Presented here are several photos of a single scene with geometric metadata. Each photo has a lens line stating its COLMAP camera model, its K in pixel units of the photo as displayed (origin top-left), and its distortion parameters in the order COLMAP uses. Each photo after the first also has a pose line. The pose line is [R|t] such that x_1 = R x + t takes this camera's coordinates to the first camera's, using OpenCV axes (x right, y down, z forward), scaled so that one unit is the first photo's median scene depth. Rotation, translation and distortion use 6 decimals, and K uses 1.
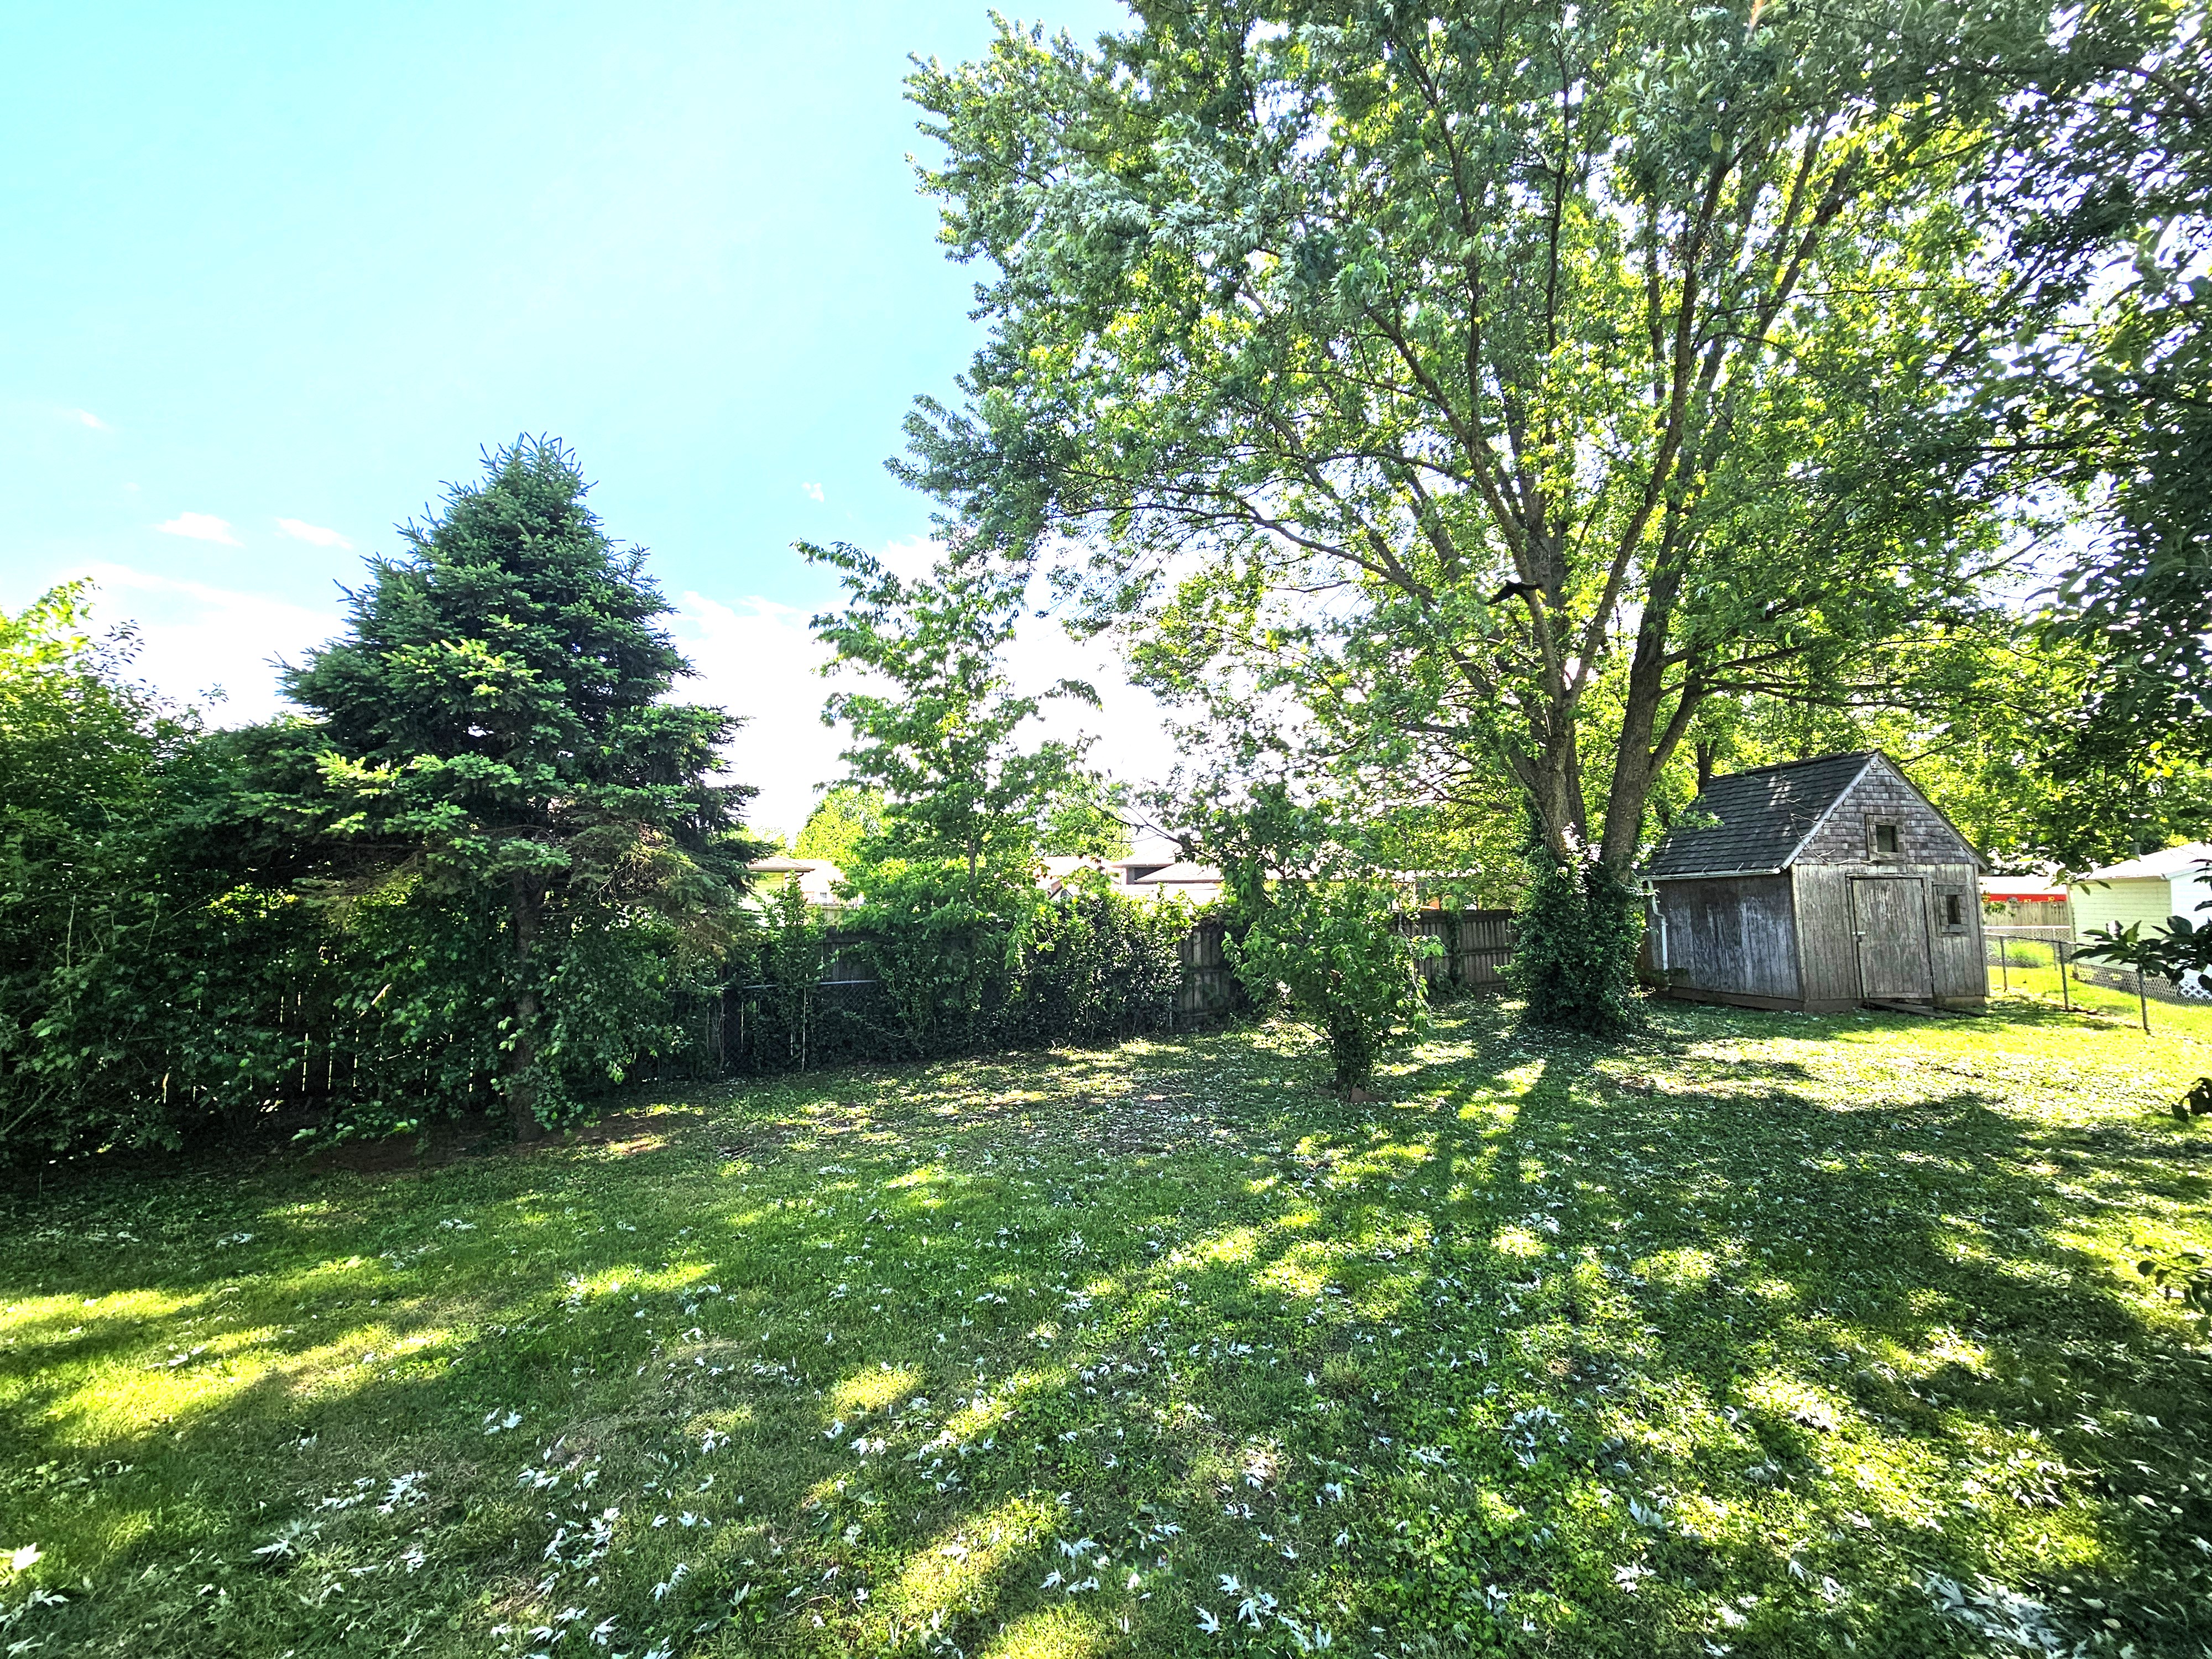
lens RADIAL K [[921.7, 0, 1116.8], [0, 921.7, 813.7], [0, 0, 1]] dist [0.000328, 0.000076]
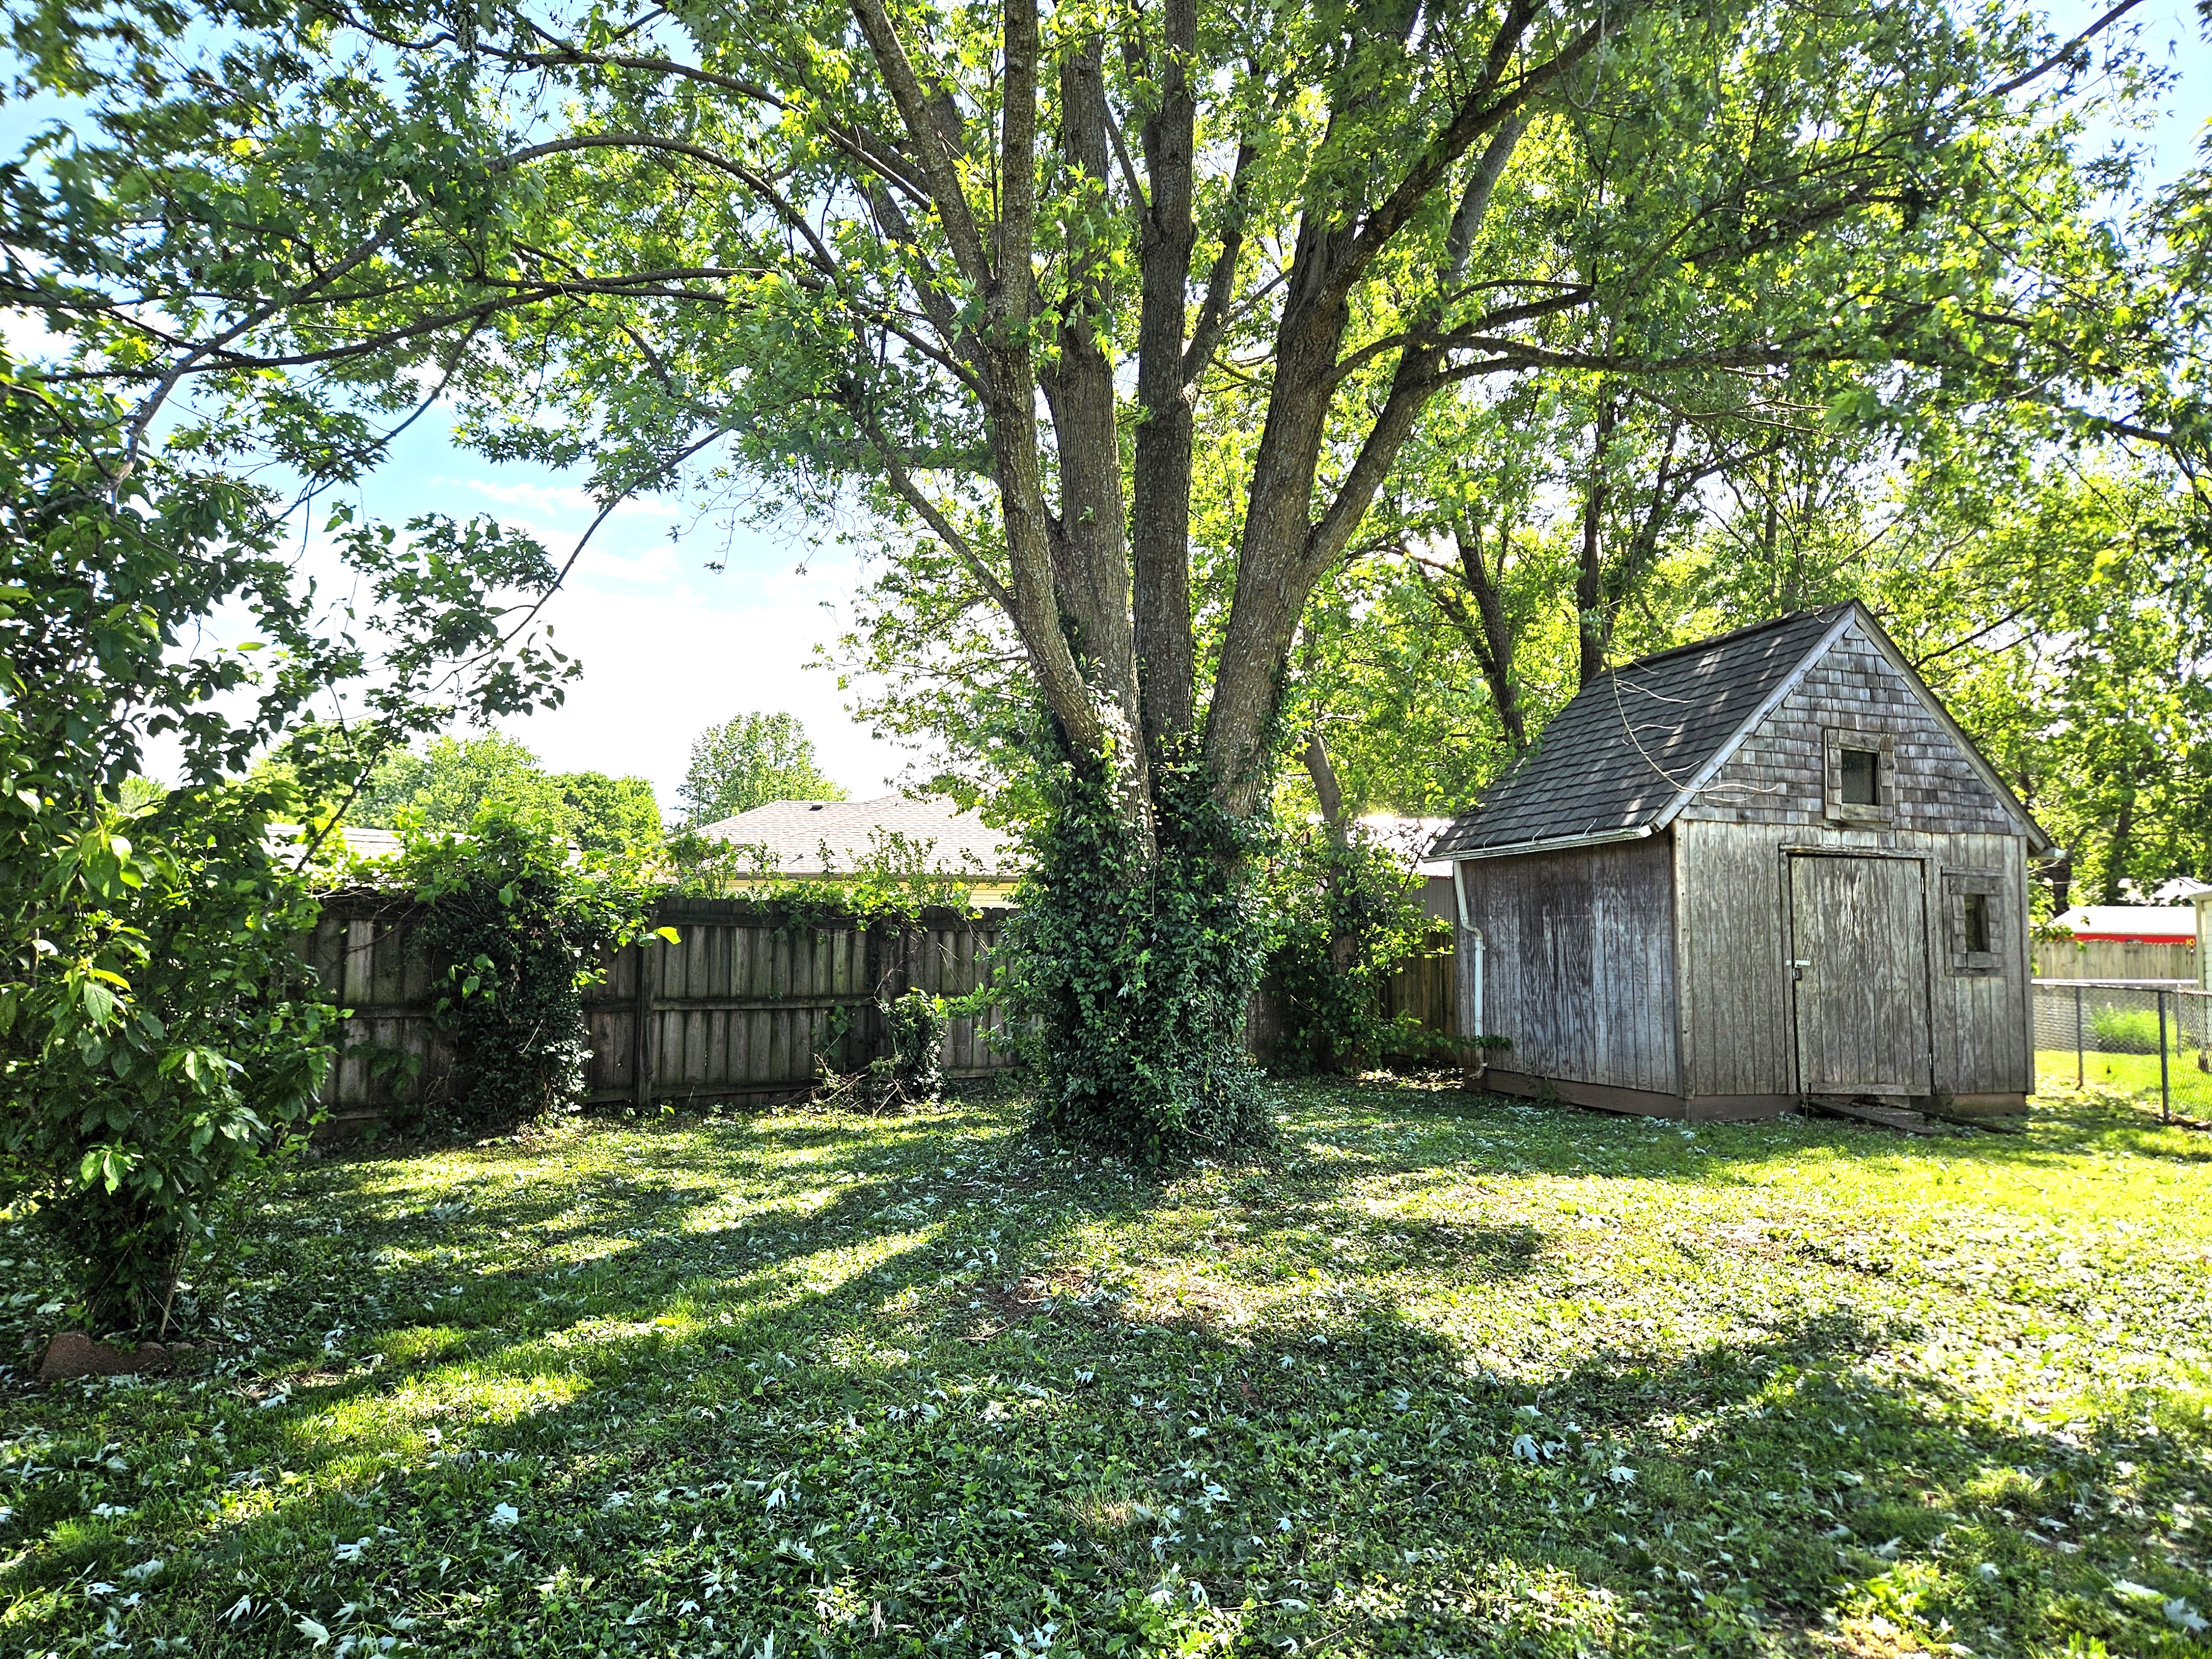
lens RADIAL K [[1486.8, 0, 1106.6], [0, 1486.8, 842.7], [0, 0, 1]] dist [0.025409, -0.003366]
pose [[0.987314, 0.030819, 0.155763, 0.307094], [-0.033058, 0.999384, 0.011808, 0.066686], [-0.155303, -0.016807, 0.987724, 0.262030]]
